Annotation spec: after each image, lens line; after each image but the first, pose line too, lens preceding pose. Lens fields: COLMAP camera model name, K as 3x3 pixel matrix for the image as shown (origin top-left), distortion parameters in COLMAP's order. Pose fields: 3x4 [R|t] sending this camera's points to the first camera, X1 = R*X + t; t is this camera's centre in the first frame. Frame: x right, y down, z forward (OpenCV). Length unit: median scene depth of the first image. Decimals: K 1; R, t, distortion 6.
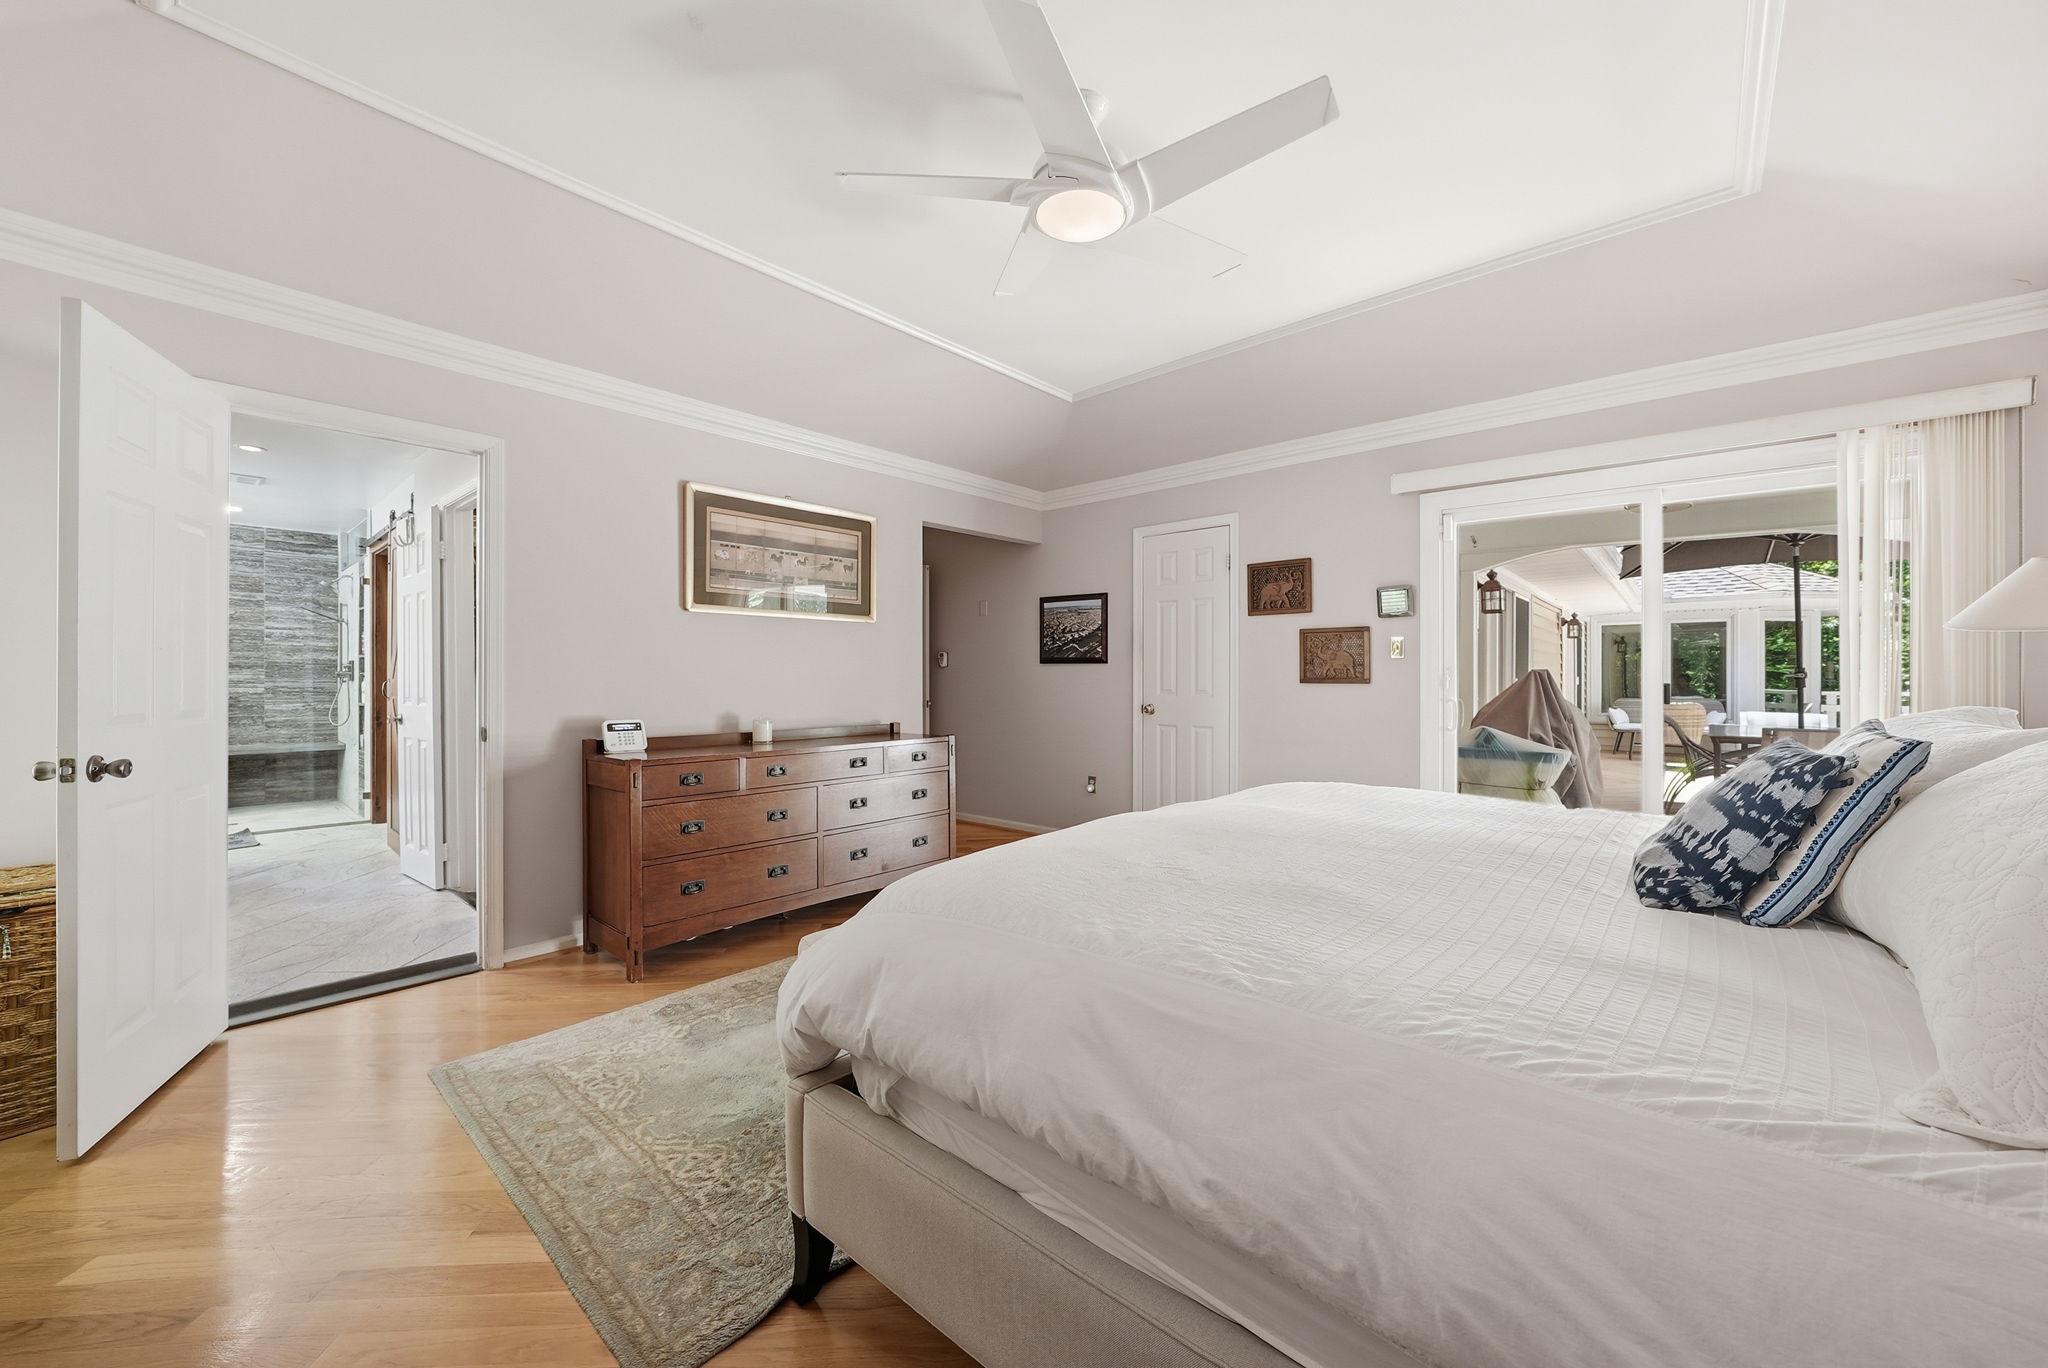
lens RADIAL K [[779.8, 0, 1020.0], [0, 779.8, 676.7], [0, 0, 1]] dist [-0.015672, -0.000212]
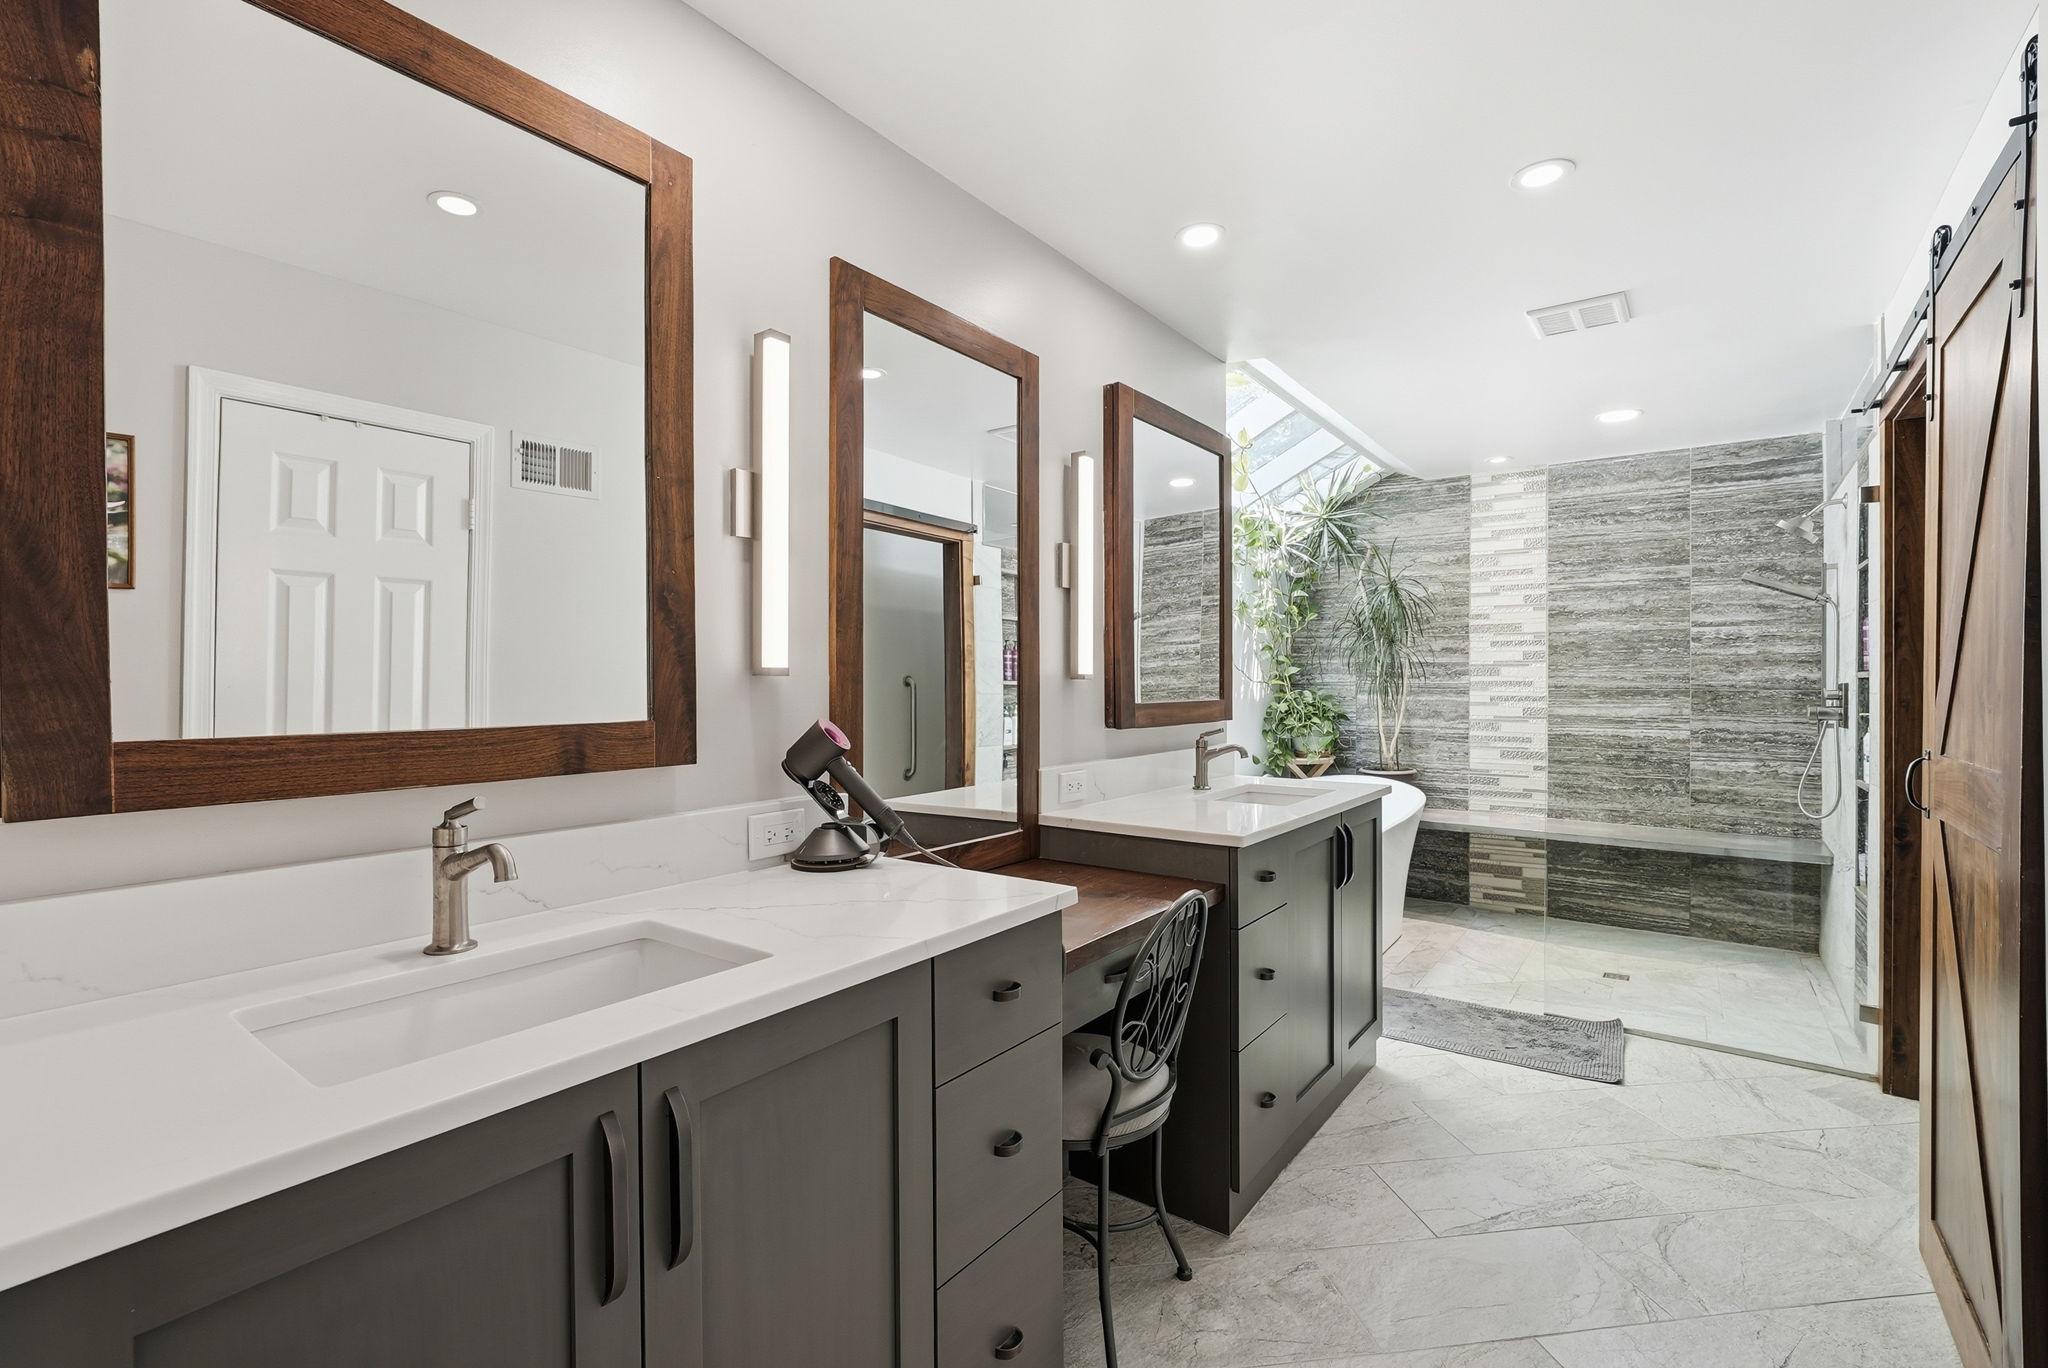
lens RADIAL K [[909.0, 0, 1026.4], [0, 909.0, 688.7], [0, 0, 1]] dist [-0.002411, -0.000358]
pose [[0.092594, 0.004179, -0.995695, -0.388132], [-0.000250, 0.999991, 0.004174, -0.020710], [0.995704, -0.000137, 0.092594, 0.482218]]
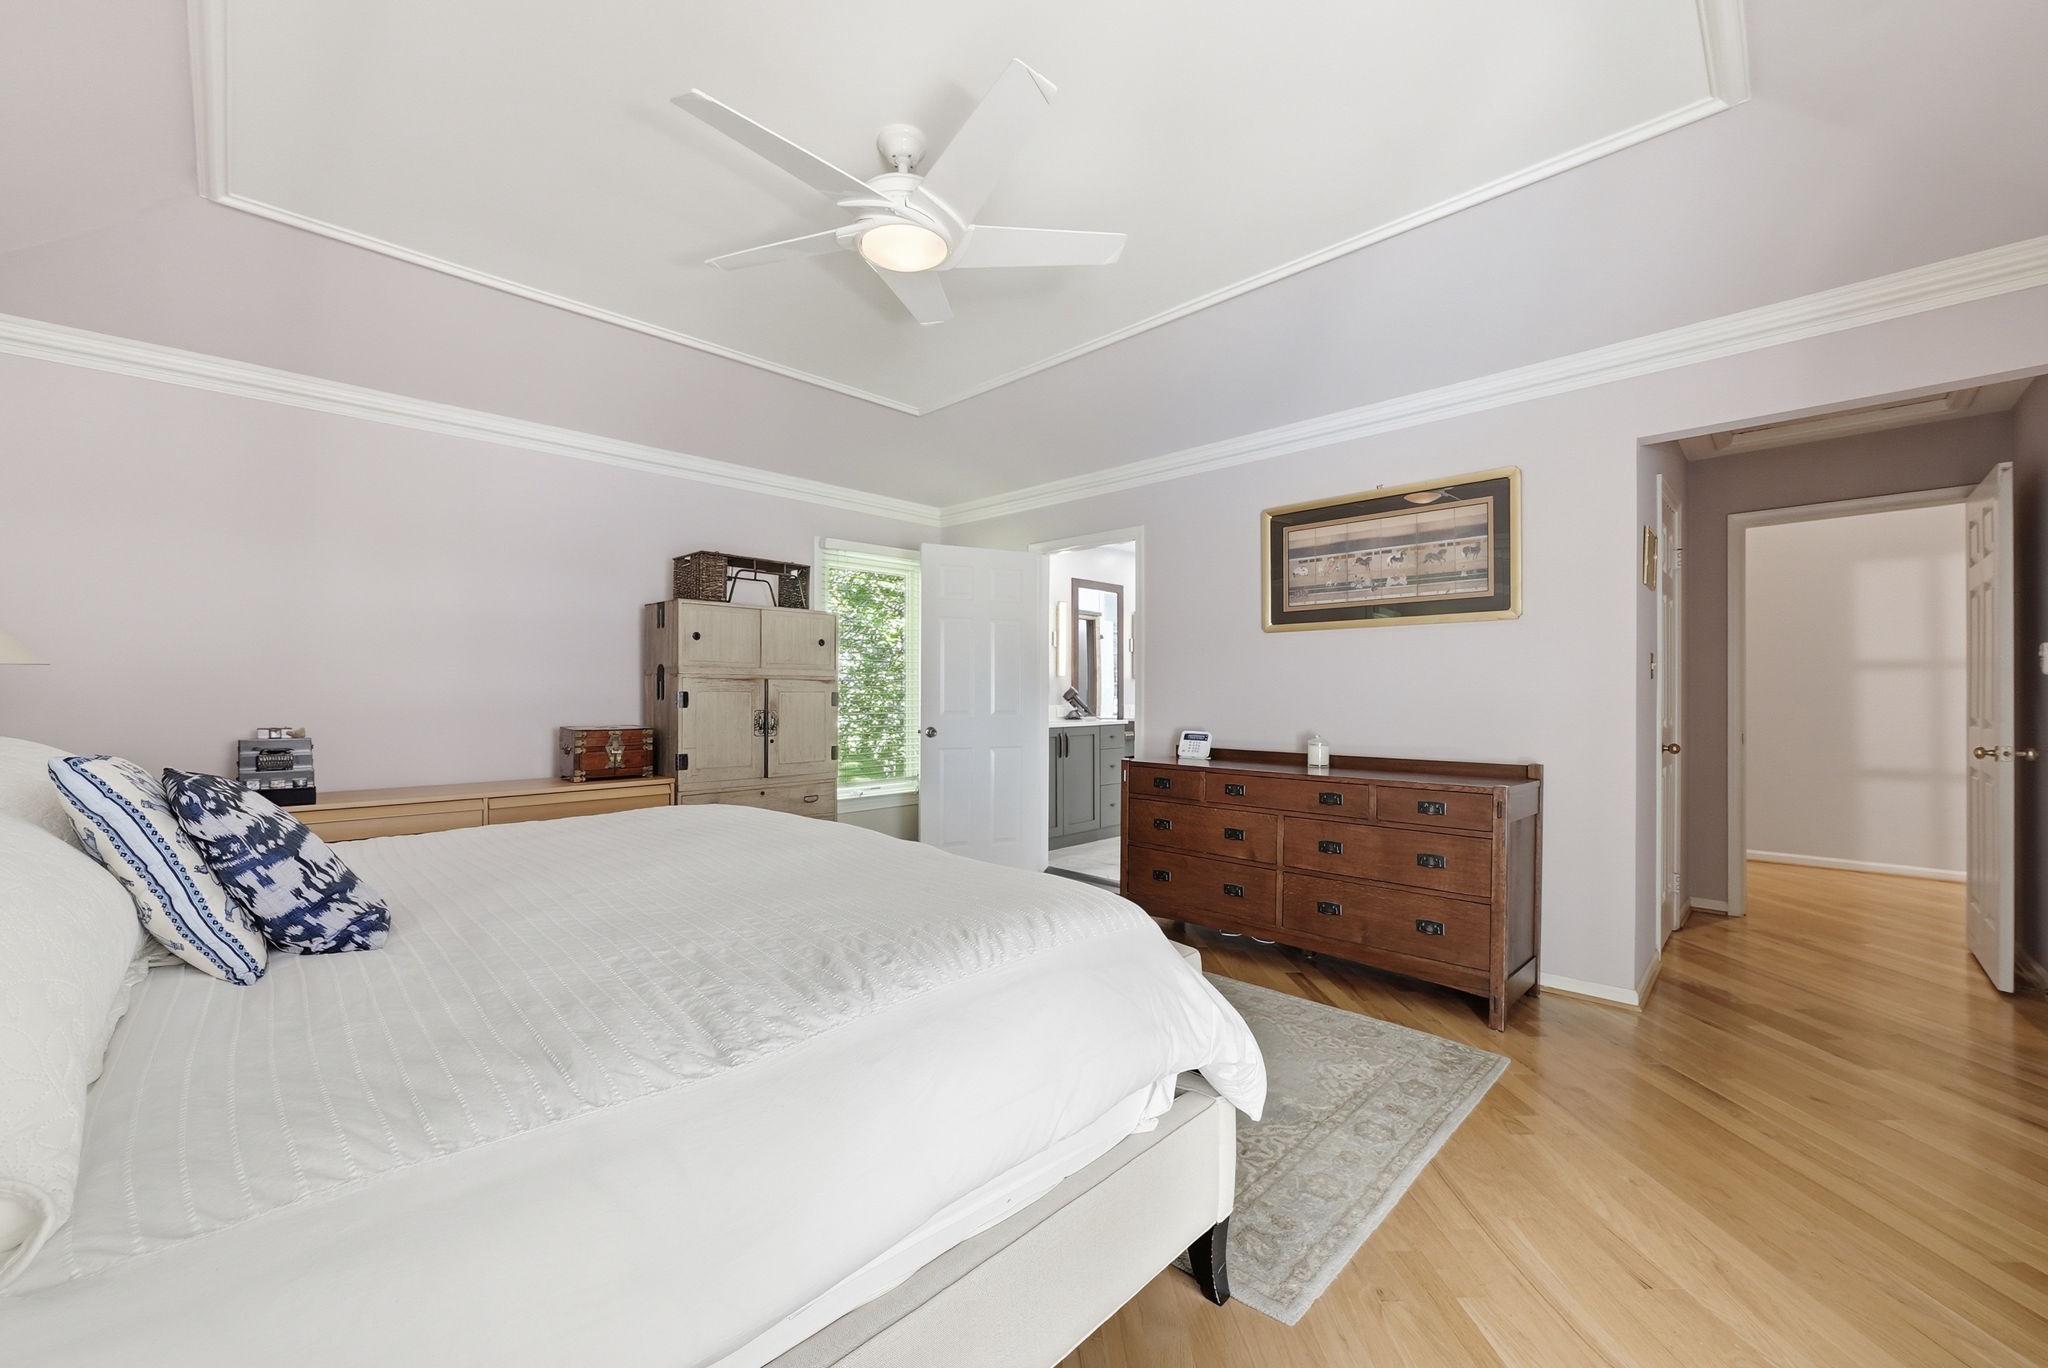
lens RADIAL K [[796.0, 0, 1023.1], [0, 796.0, 692.8], [0, 0, 1]] dist [-0.016867, -0.000245]
pose [[-0.048903, -0.000167, -0.998804, 0.398744], [0.000053, 1.000000, -0.000170, -0.001806], [0.998804, -0.000062, -0.048903, 0.433584]]
